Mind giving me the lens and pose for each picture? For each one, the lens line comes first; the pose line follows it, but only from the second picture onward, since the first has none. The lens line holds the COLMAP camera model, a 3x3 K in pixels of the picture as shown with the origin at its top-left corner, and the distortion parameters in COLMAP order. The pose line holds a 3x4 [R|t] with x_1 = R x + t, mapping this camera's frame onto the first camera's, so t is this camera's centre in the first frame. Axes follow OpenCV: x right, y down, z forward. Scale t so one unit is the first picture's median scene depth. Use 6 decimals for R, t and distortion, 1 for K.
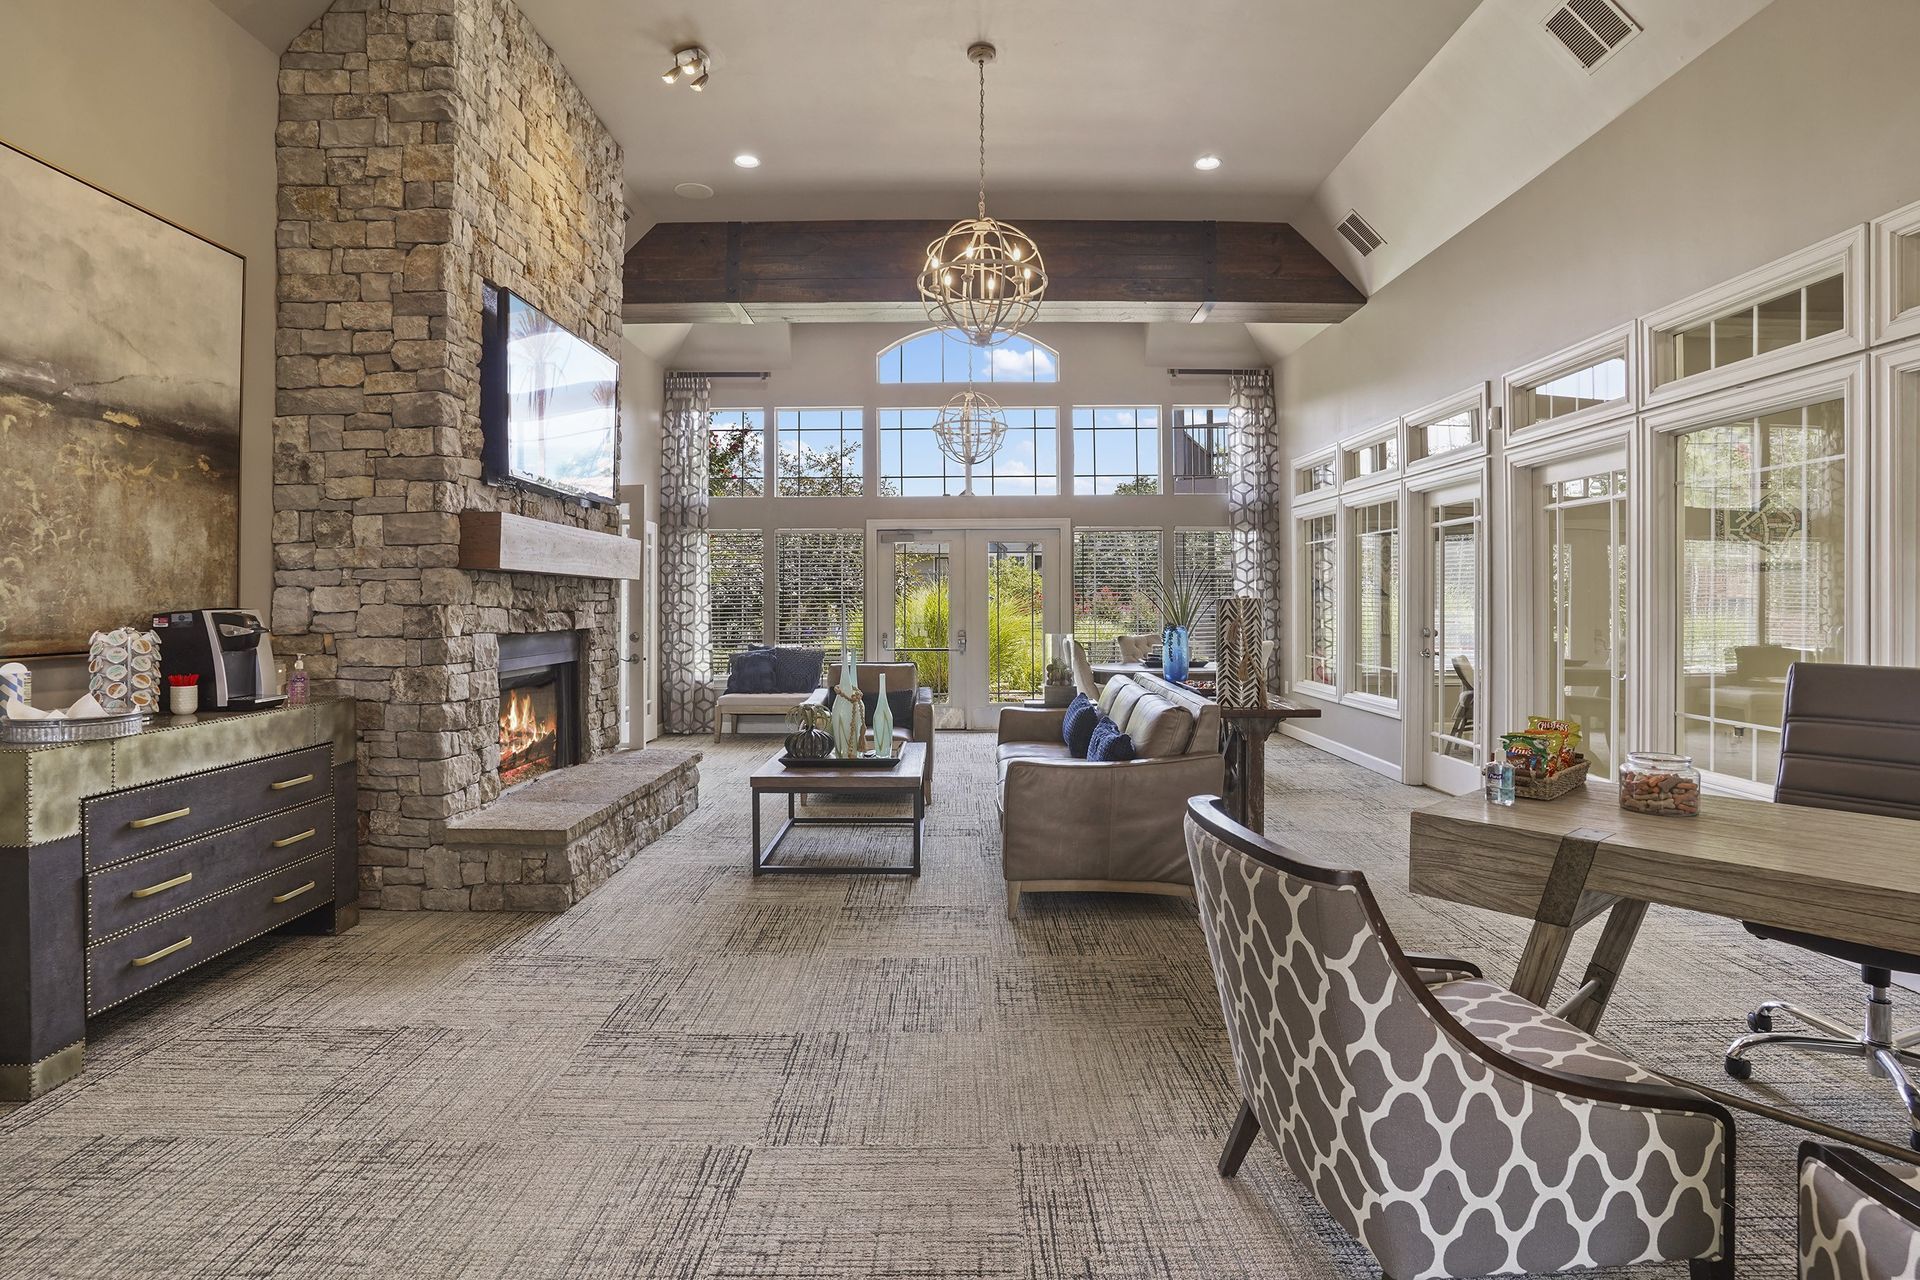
lens RADIAL K [[965.1, 0, 977.1], [0, 965.1, 630.2], [0, 0, 1]] dist [-0.066026, 0.023490]
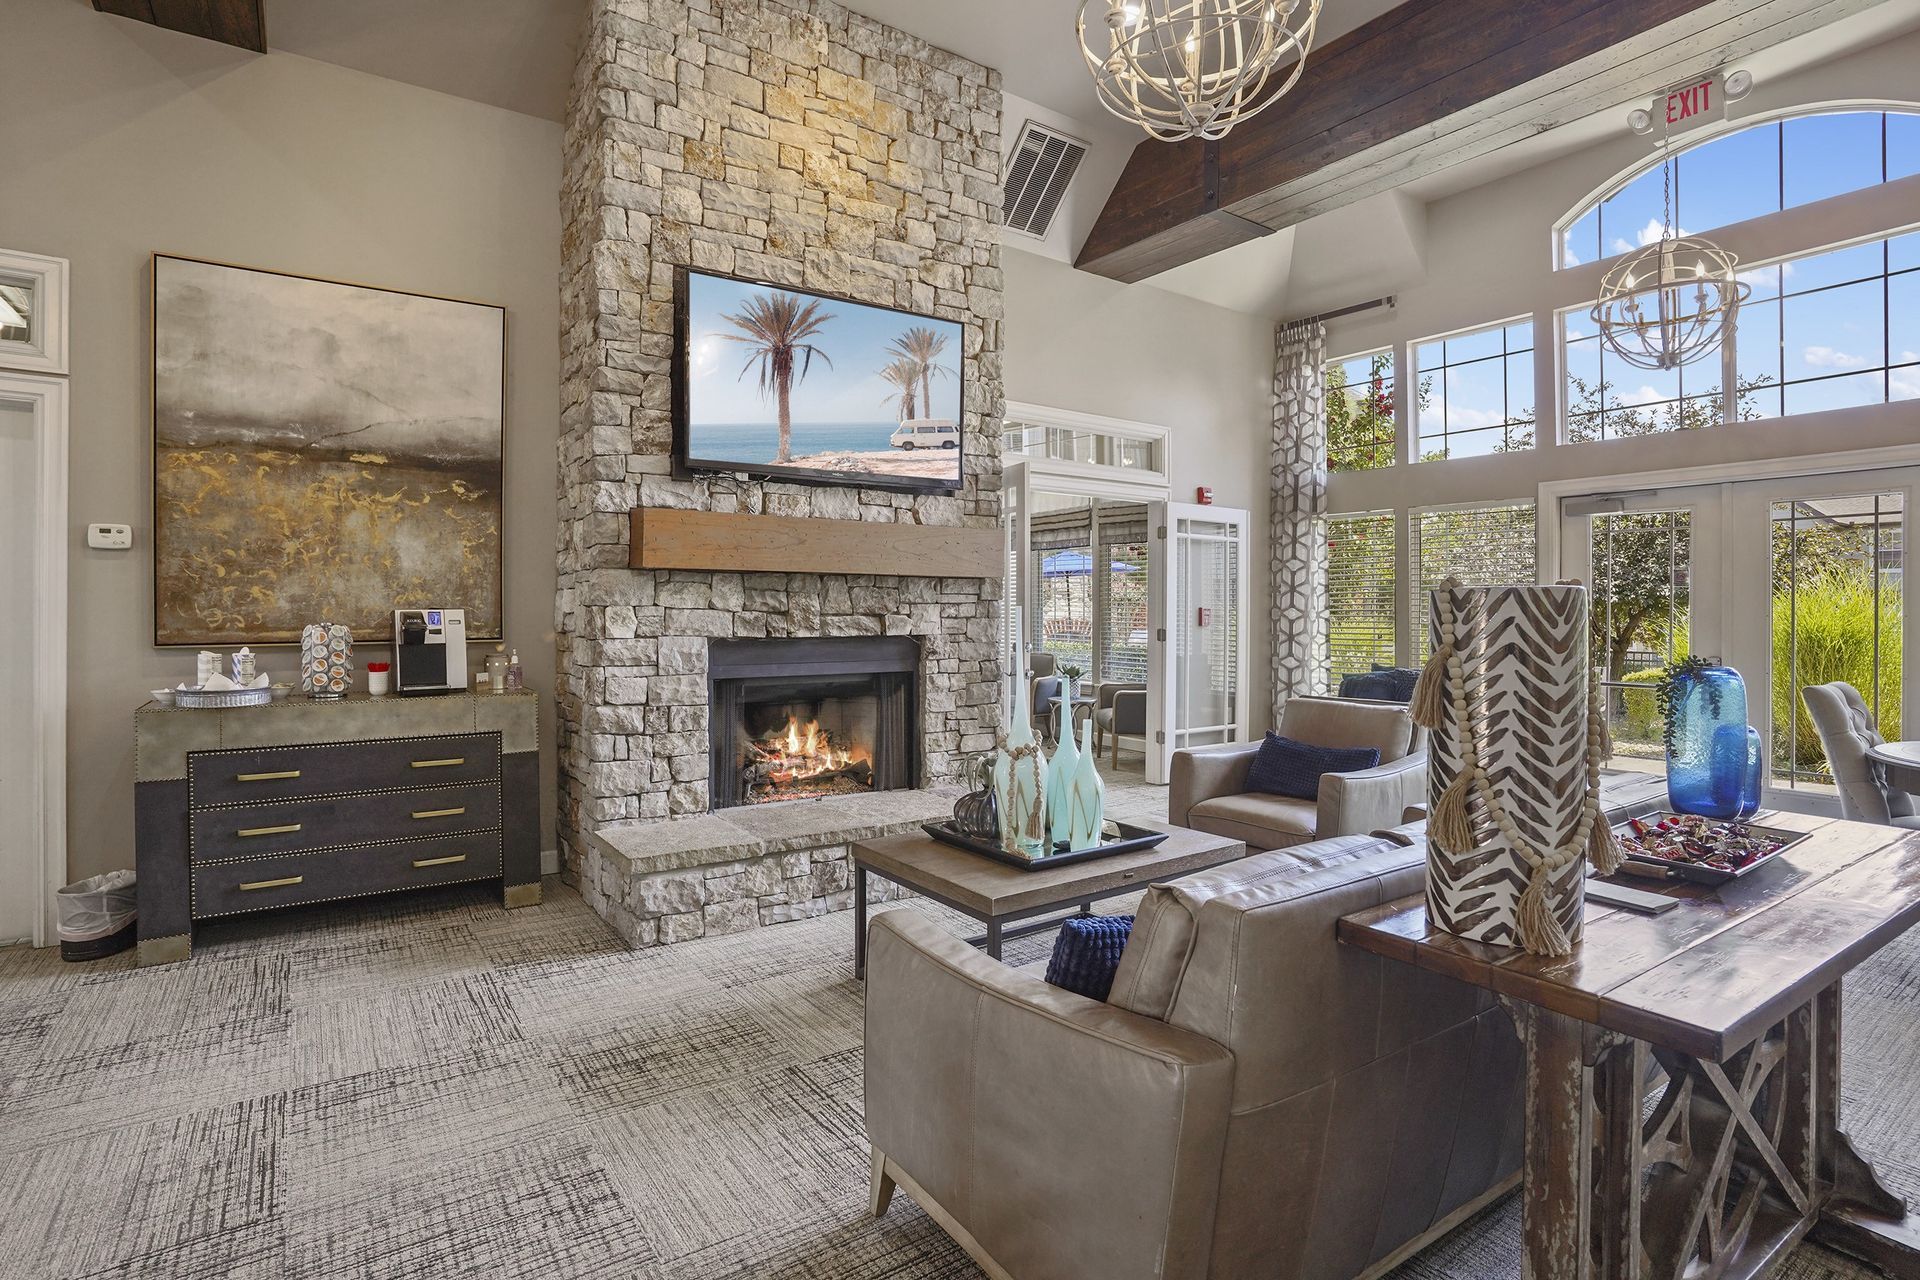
lens RADIAL K [[965.1, 0, 955.6], [0, 965.1, 626.2], [0, 0, 1]] dist [-0.066026, 0.023490]
pose [[0.559772, 0.015129, -0.828509, 0.576472], [-0.025016, 0.999686, 0.001353, -0.019580], [0.828269, 0.019969, 0.559975, 0.909901]]
